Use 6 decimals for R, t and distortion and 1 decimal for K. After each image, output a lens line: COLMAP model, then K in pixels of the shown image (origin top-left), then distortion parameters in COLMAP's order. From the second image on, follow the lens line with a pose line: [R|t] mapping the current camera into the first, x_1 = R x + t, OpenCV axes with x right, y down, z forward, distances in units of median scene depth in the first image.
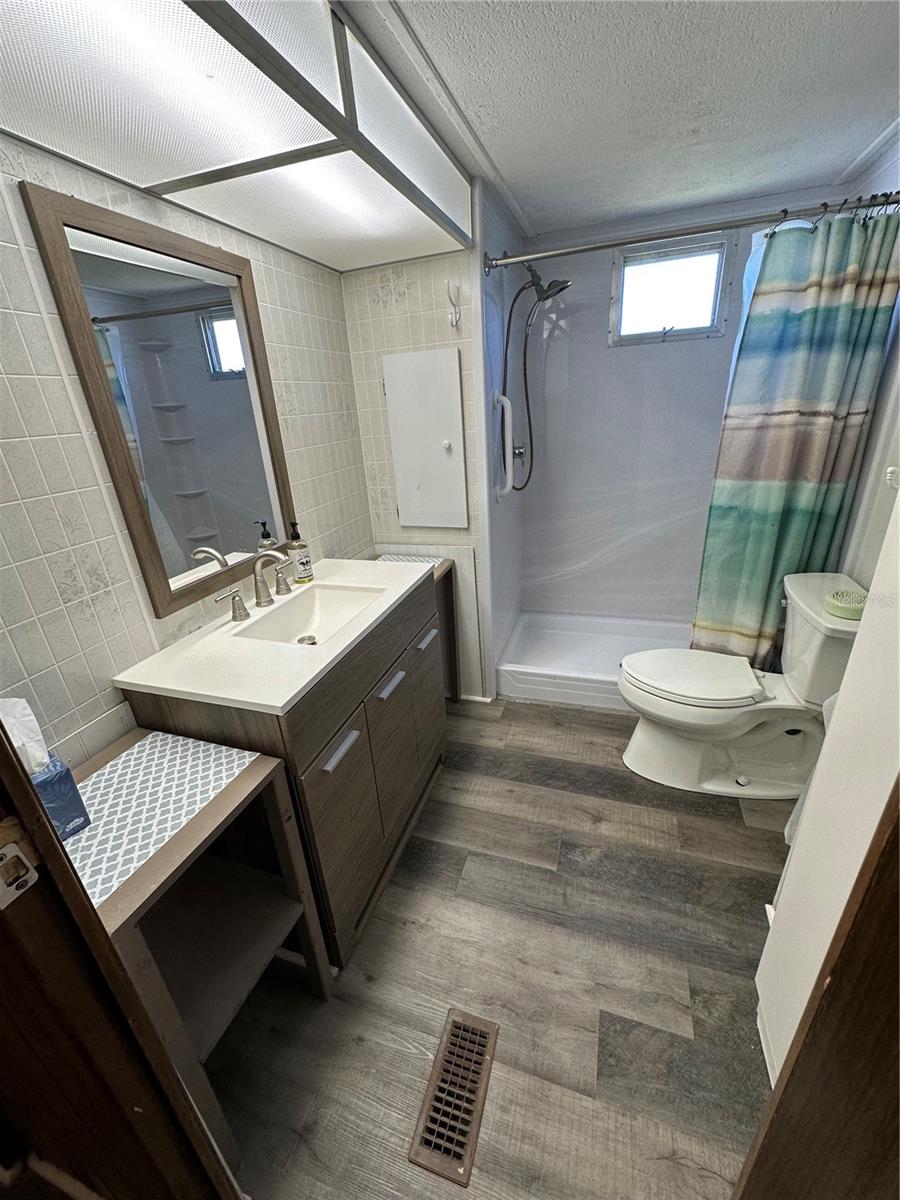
lens RADIAL K [[475.5, 0, 451.0], [0, 475.5, 599.3], [0, 0, 1]] dist [-0.003948, 0.000540]
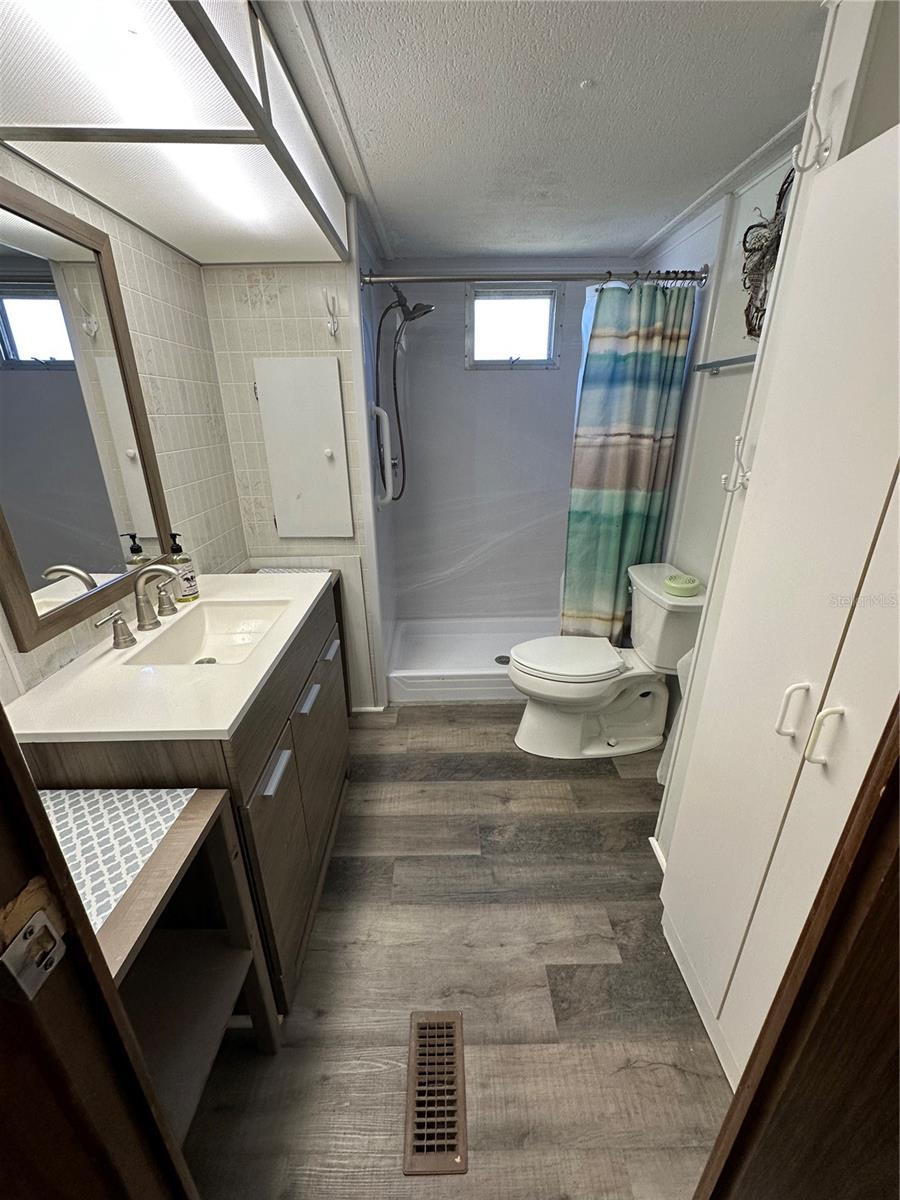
lens RADIAL K [[475.5, 0, 448.8], [0, 475.5, 599.4], [0, 0, 1]] dist [-0.003948, 0.000540]
pose [[0.942772, -0.070761, 0.325844, -0.150033], [0.080762, 0.996584, -0.017252, 0.018304], [-0.323511, 0.042581, 0.945266, -0.000523]]
